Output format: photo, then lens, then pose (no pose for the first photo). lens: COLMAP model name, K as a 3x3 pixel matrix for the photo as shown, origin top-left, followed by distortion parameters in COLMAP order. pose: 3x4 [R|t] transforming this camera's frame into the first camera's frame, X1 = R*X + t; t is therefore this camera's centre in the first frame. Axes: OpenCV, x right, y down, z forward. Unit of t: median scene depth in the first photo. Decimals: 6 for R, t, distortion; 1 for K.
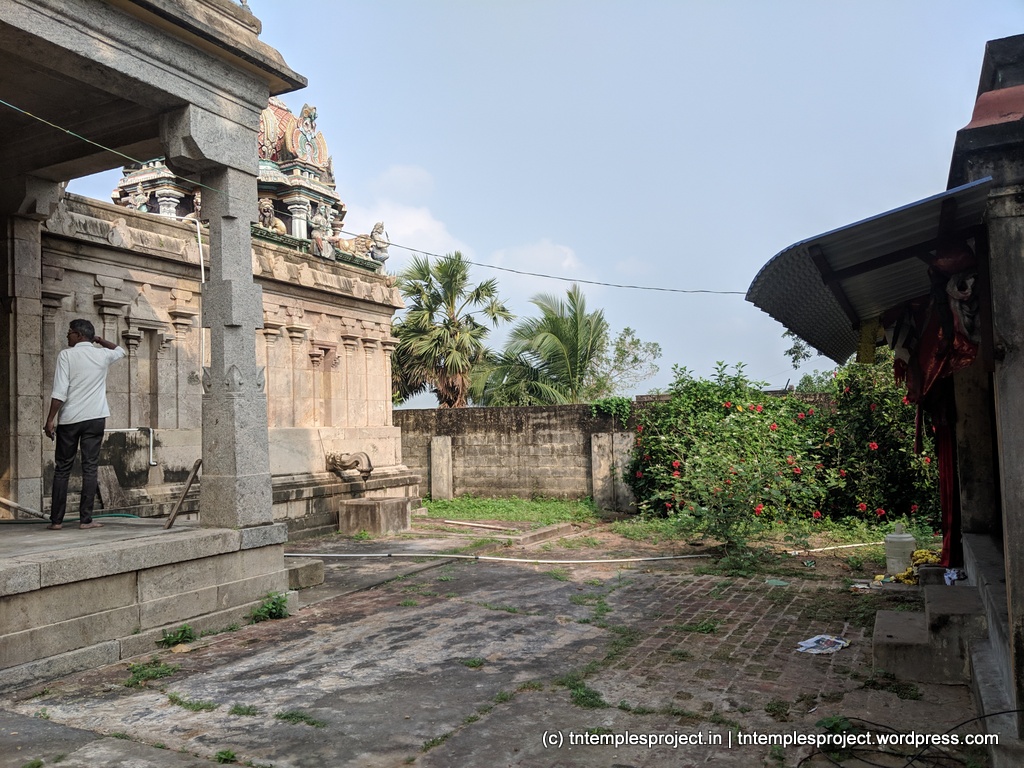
lens RADIAL K [[831.4, 0, 508.1], [0, 831.4, 367.2], [0, 0, 1]] dist [0.099577, -0.187951]
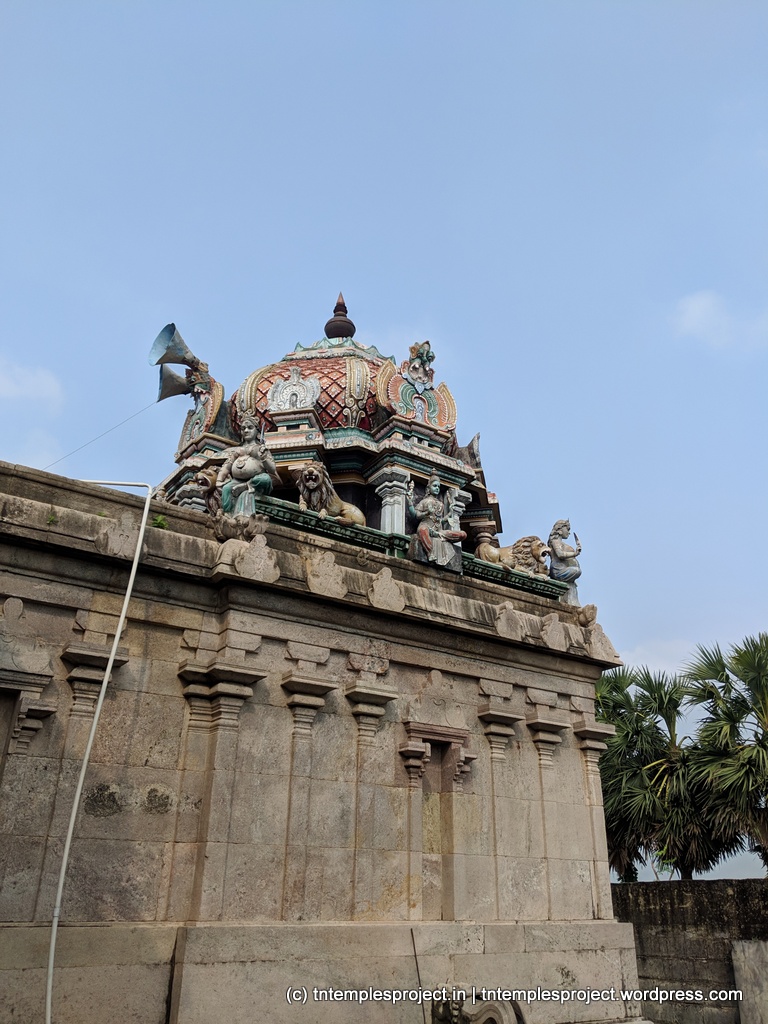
lens RADIAL K [[831.4, 0, 401.8], [0, 831.4, 507.6], [0, 0, 1]] dist [0.099577, -0.187951]
pose [[0.881501, -0.176666, -0.437888, 0.000993], [0.009691, 0.933943, -0.357291, 0.024335], [0.472083, 0.310708, 0.824983, 0.528043]]
